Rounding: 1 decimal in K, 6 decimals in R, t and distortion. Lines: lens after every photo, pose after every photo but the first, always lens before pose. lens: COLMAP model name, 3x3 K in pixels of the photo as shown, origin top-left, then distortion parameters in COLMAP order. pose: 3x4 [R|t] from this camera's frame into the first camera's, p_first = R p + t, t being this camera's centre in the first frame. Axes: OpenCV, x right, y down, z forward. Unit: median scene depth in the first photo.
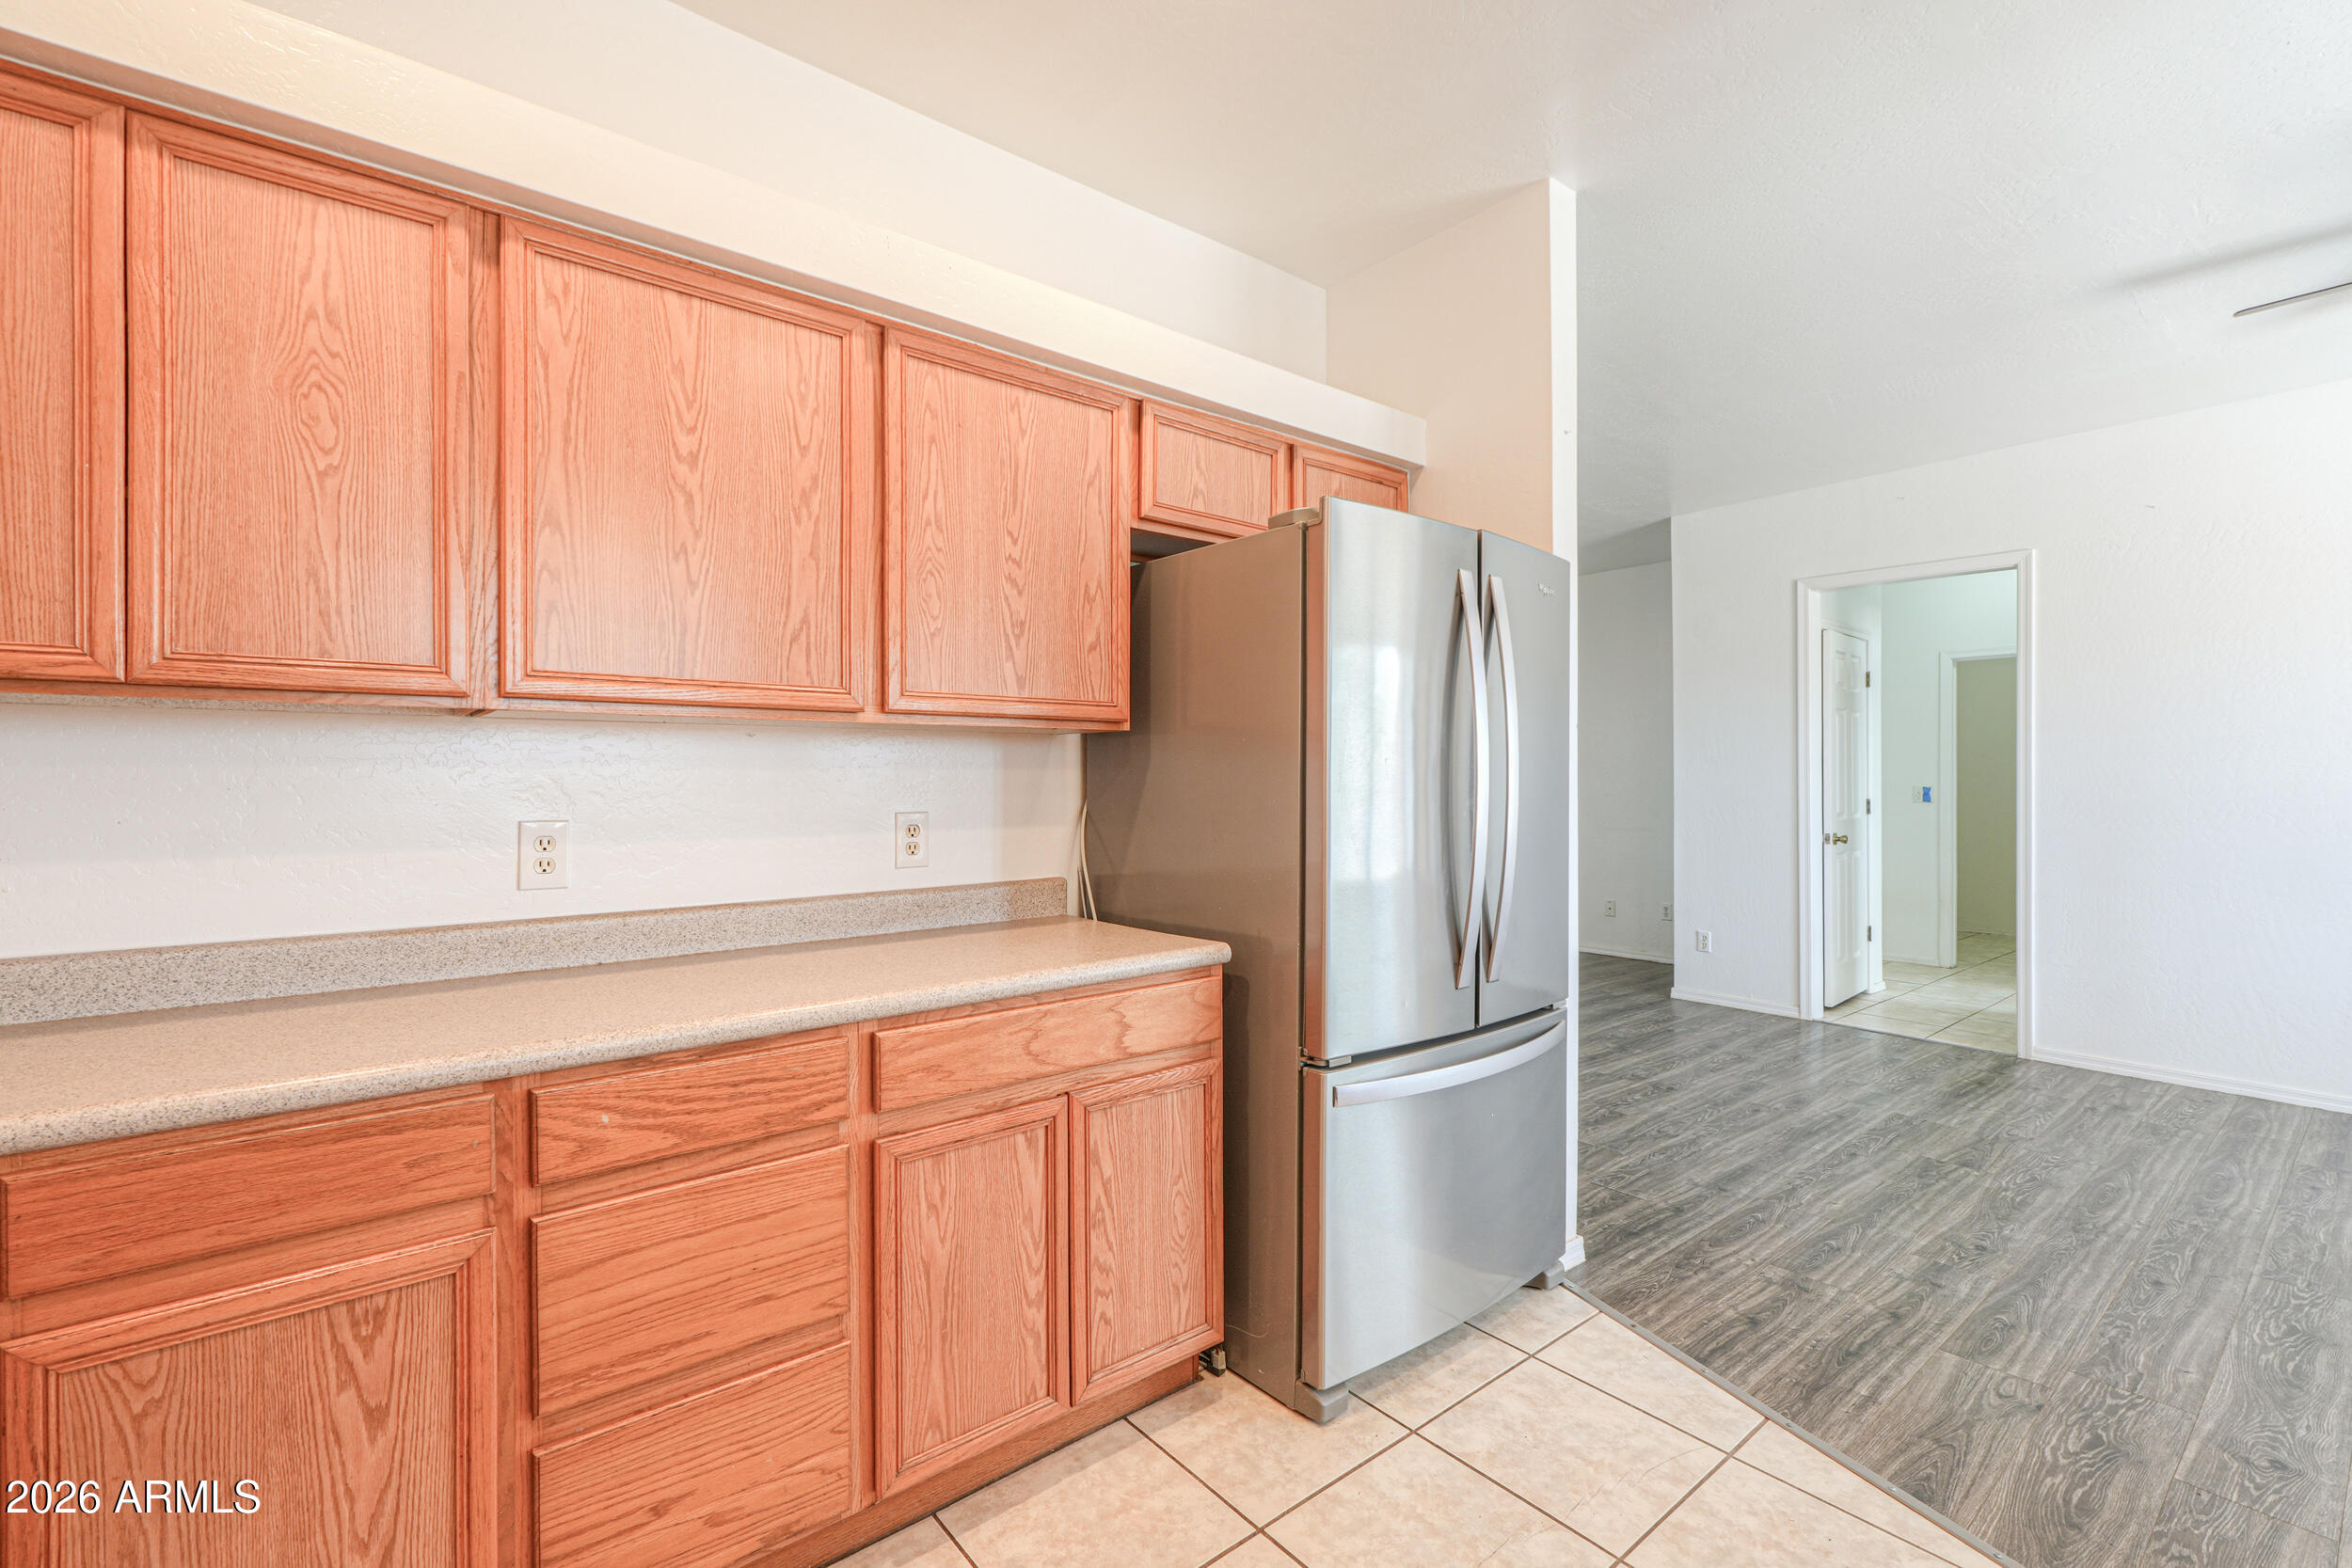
lens RADIAL K [[1033.8, 0, 1171.0], [0, 1033.8, 772.3], [0, 0, 1]] dist [-0.000305, 0.000367]
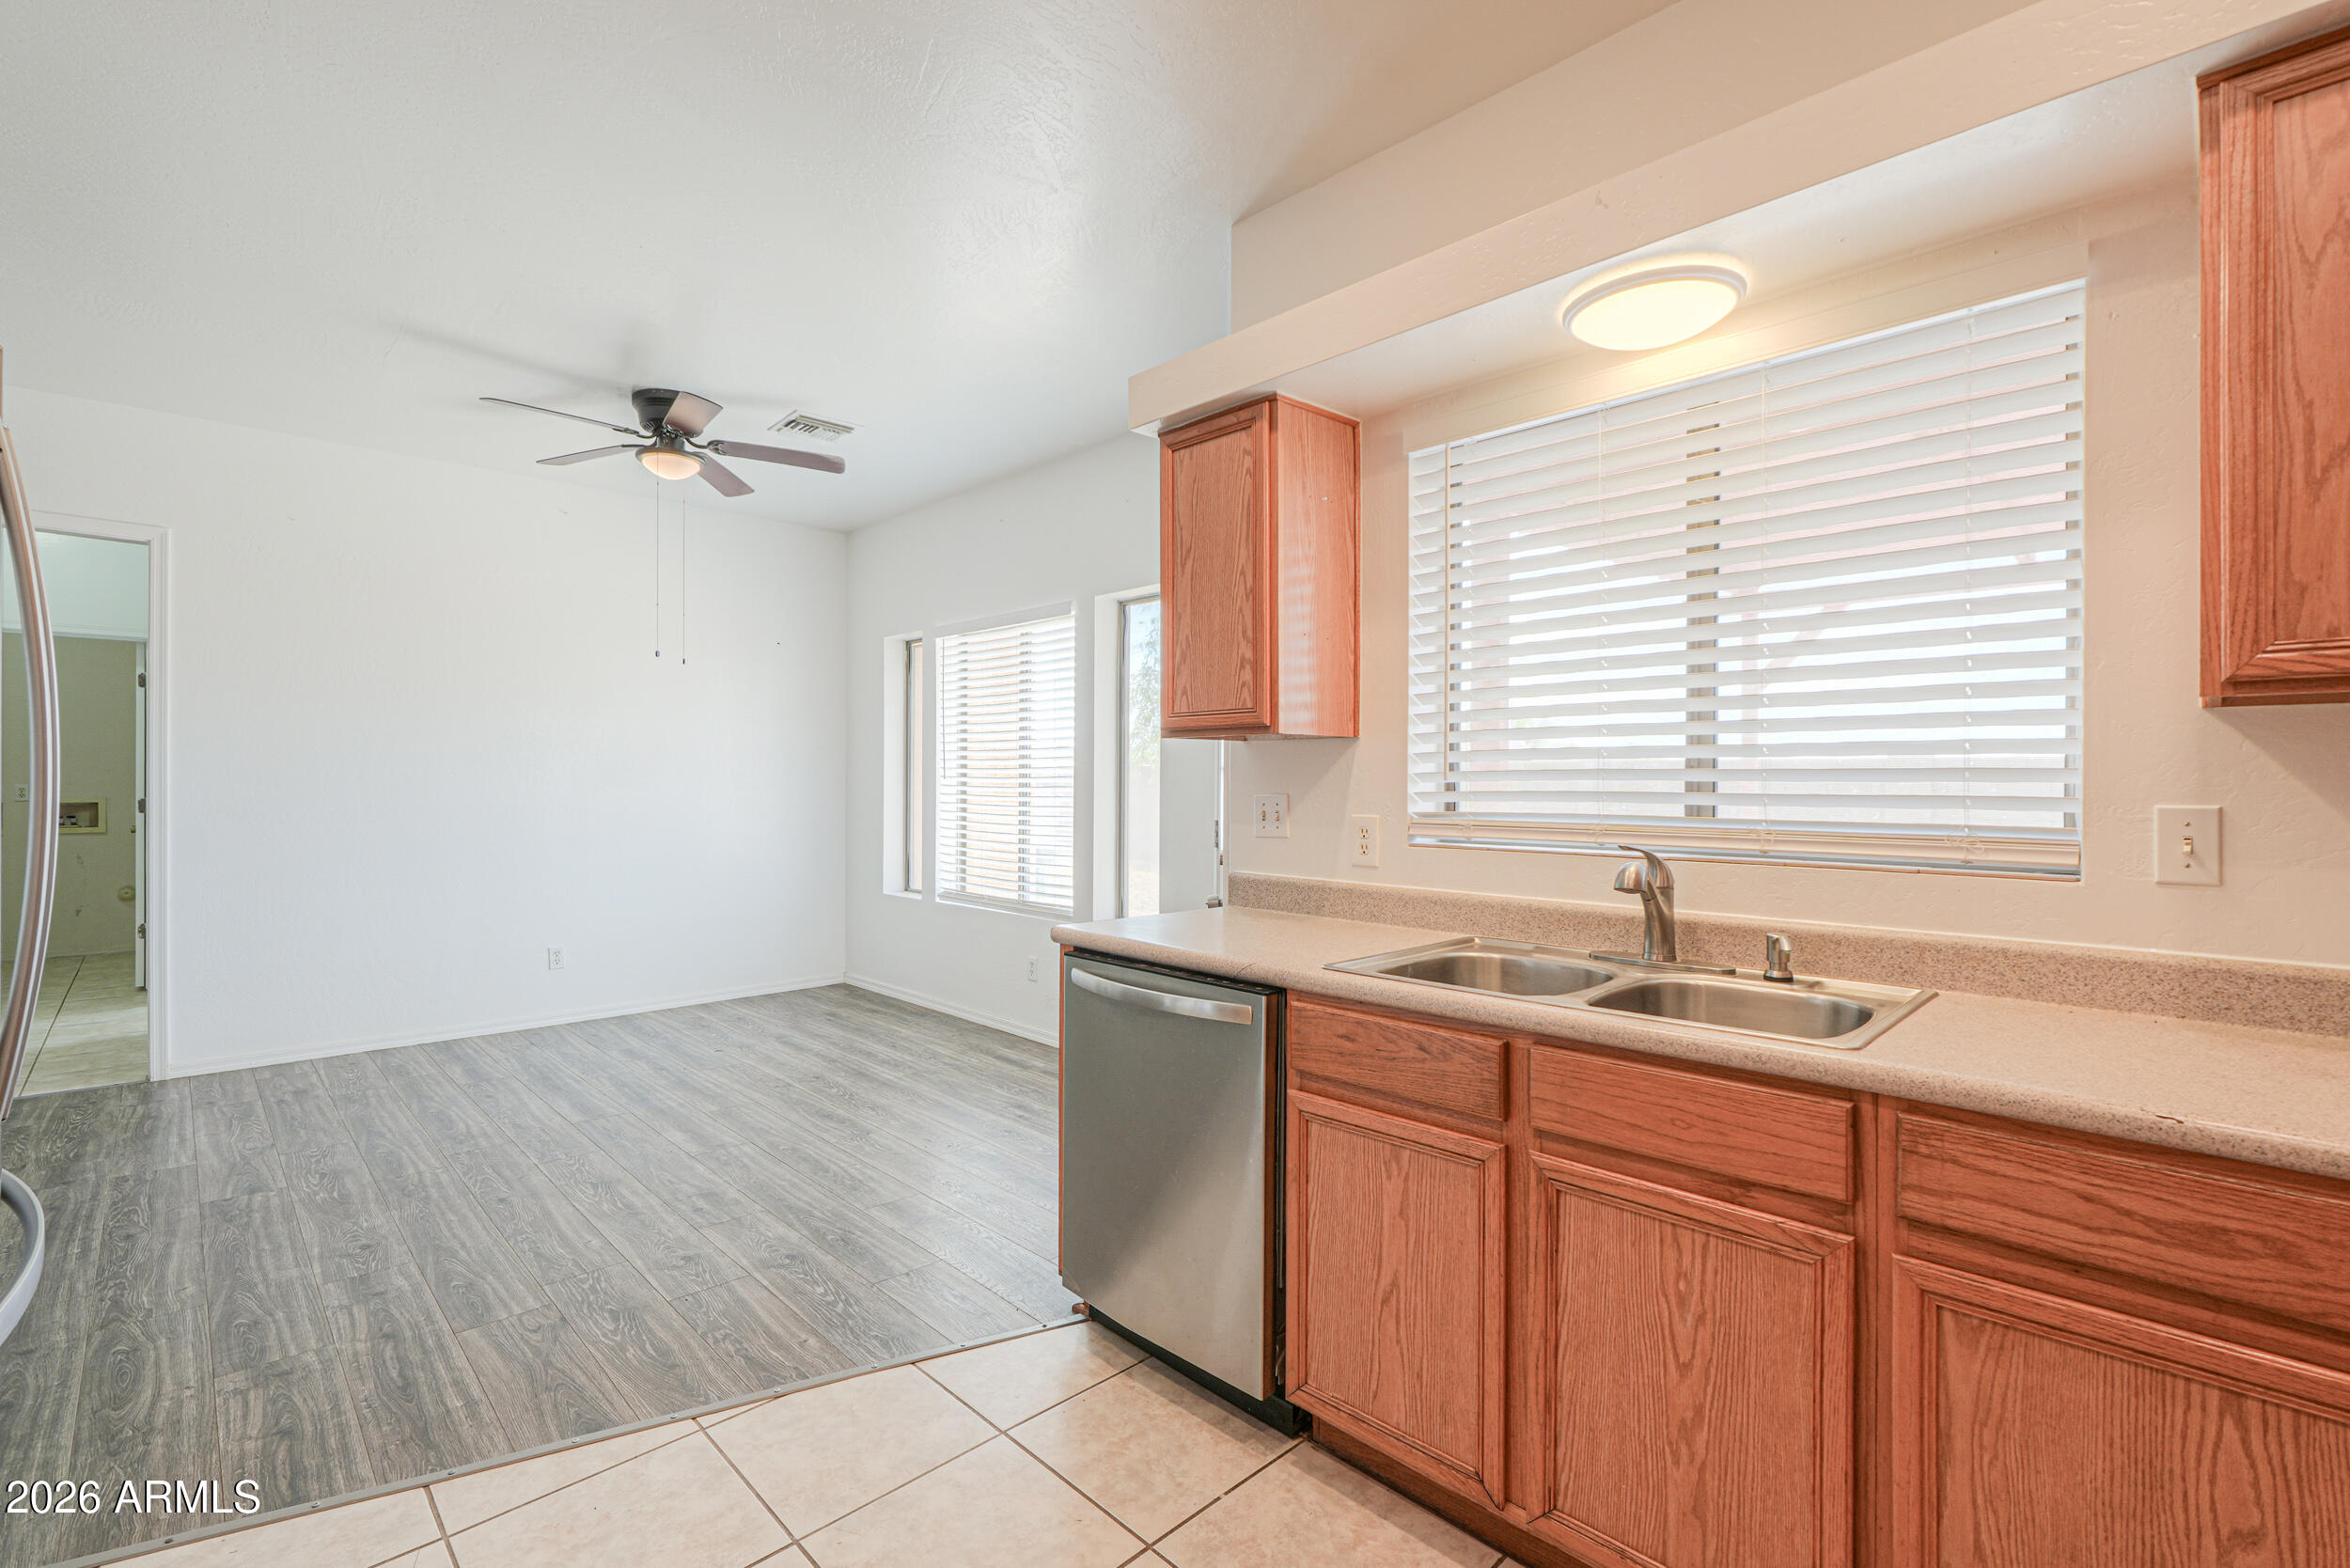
lens RADIAL K [[1033.0, 0, 1153.8], [0, 1033.0, 794.8], [0, 0, 1]] dist [-0.000305, 0.000367]
pose [[-0.078695, -0.014884, 0.996788, -0.318612], [-0.007249, 0.999871, 0.014357, 0.006431], [-0.996872, -0.006096, -0.078793, 0.394219]]
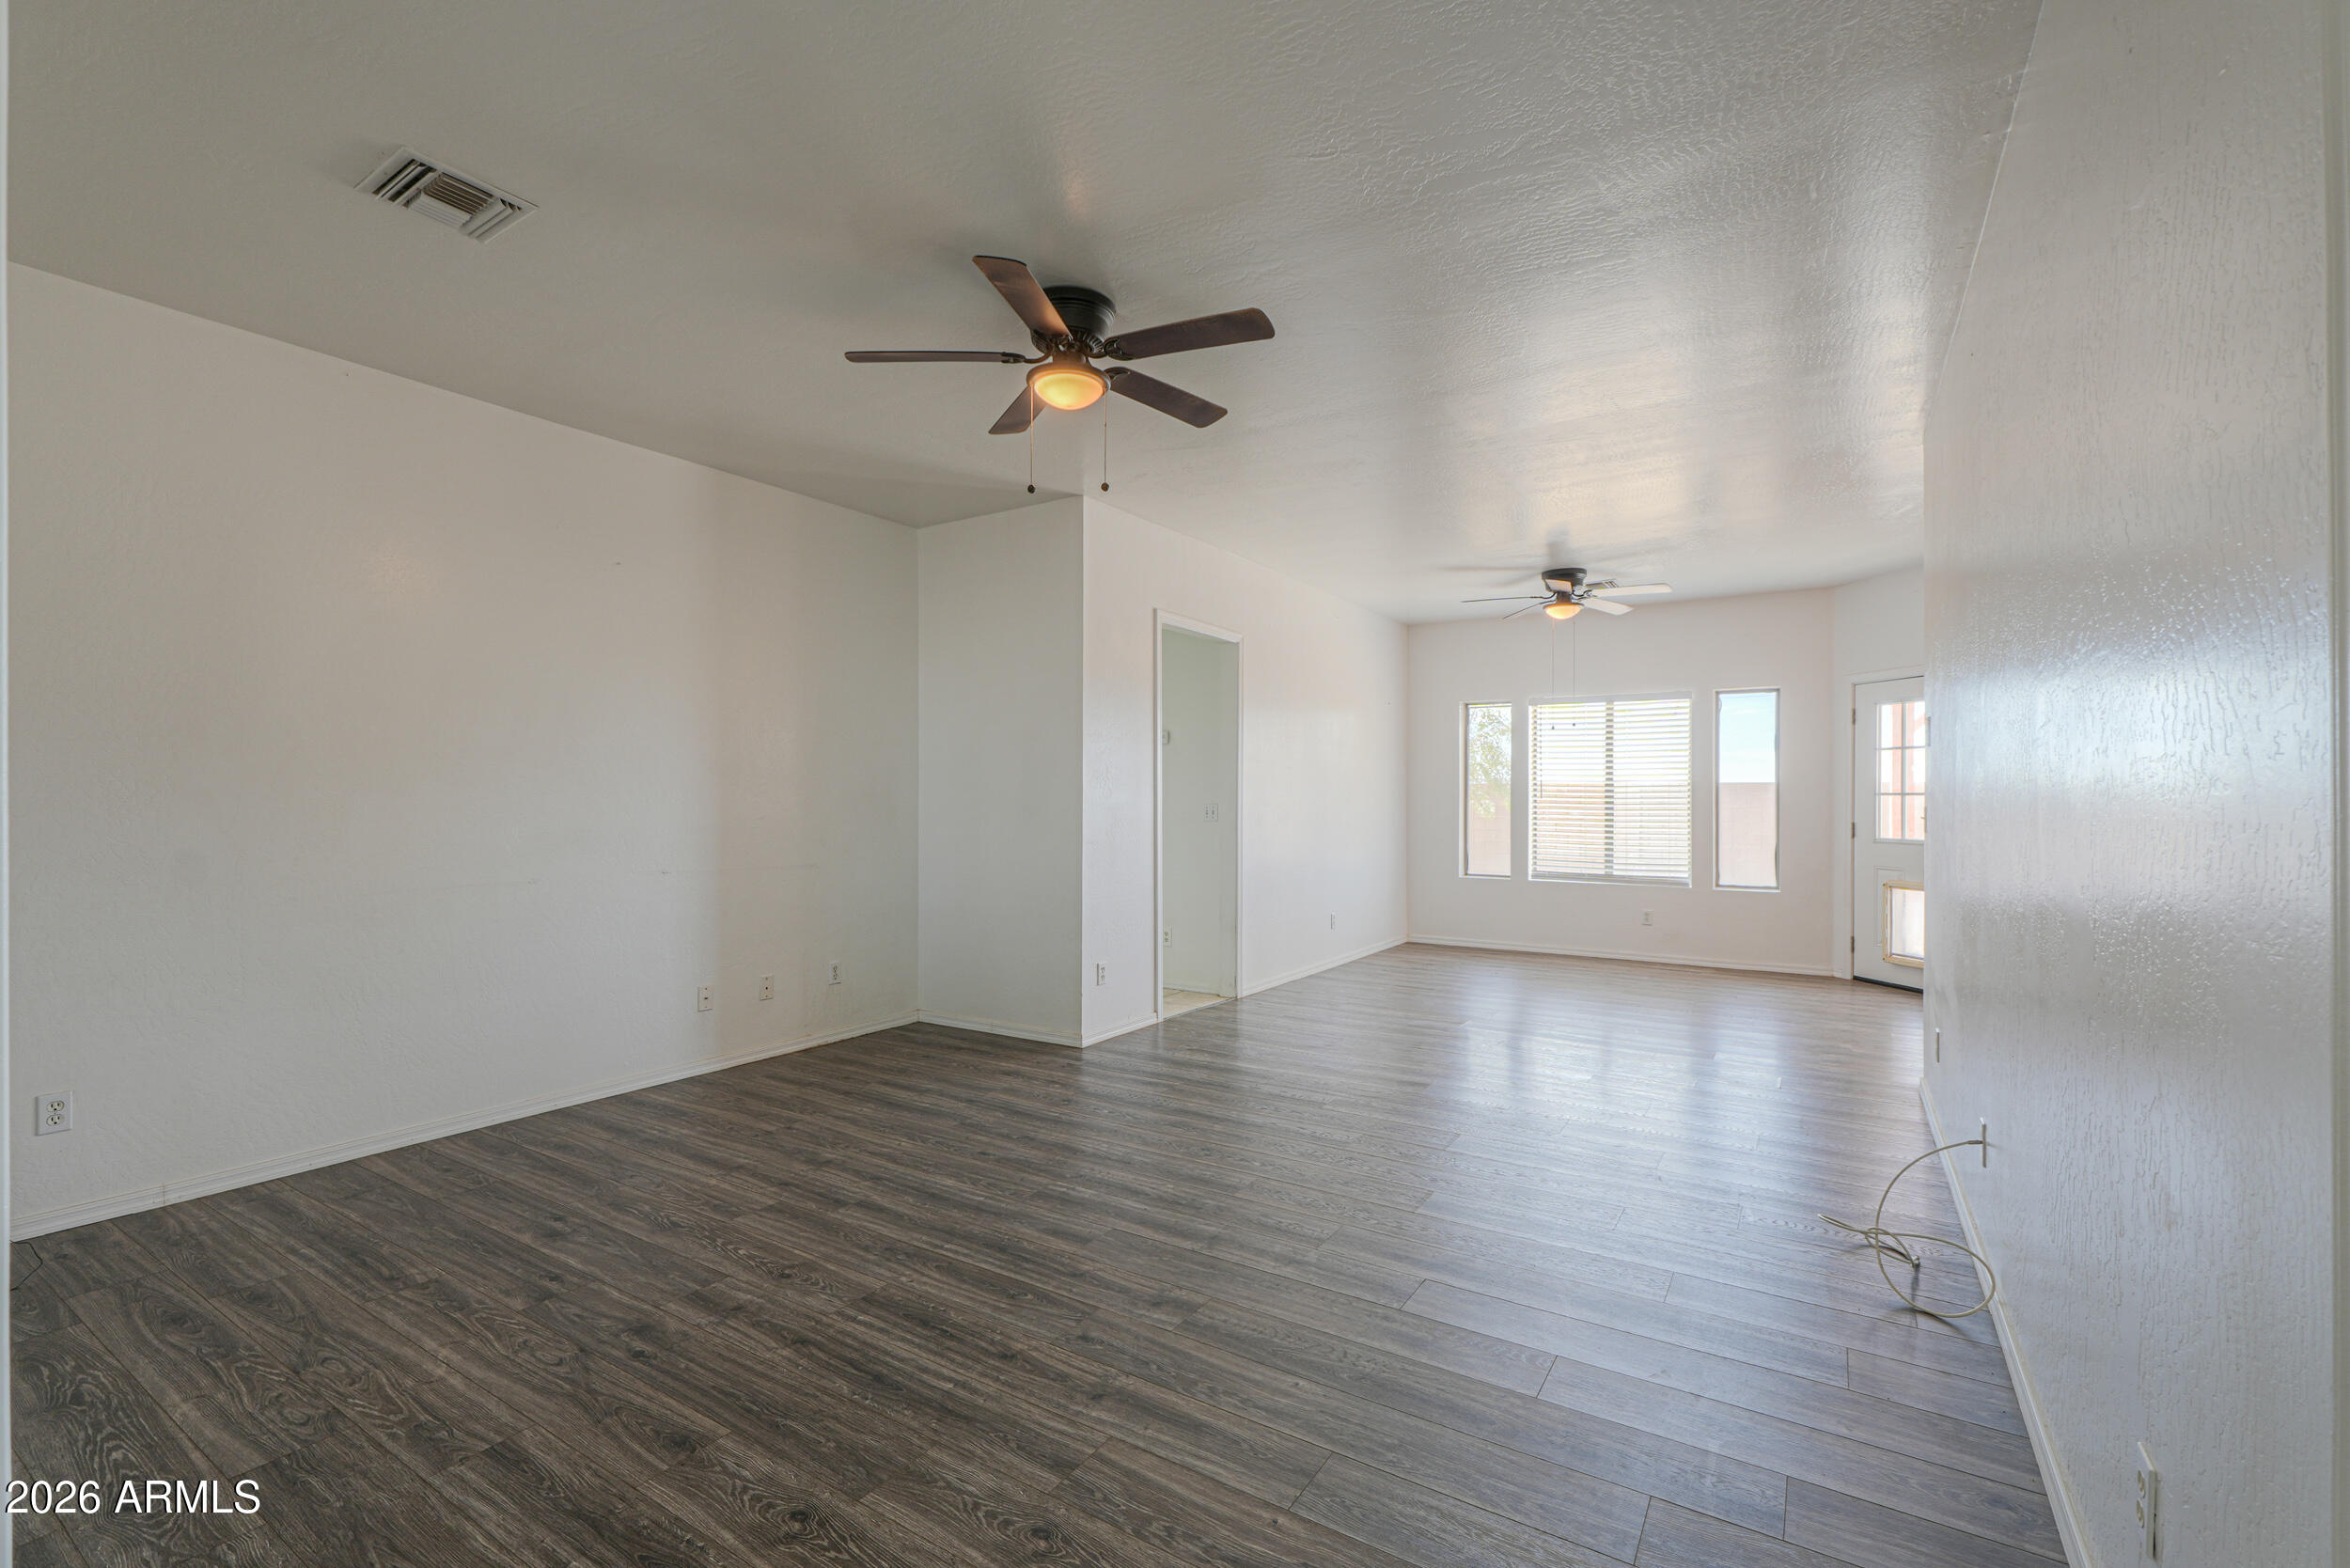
lens RADIAL K [[1033.0, 0, 1162.2], [0, 1033.0, 781.0], [0, 0, 1]] dist [-0.000305, 0.000367]
pose [[-0.314711, 0.013316, 0.949094, -0.940277], [-0.007511, 0.999835, -0.016518, 0.015958], [-0.949158, -0.012327, -0.314559, 3.137148]]
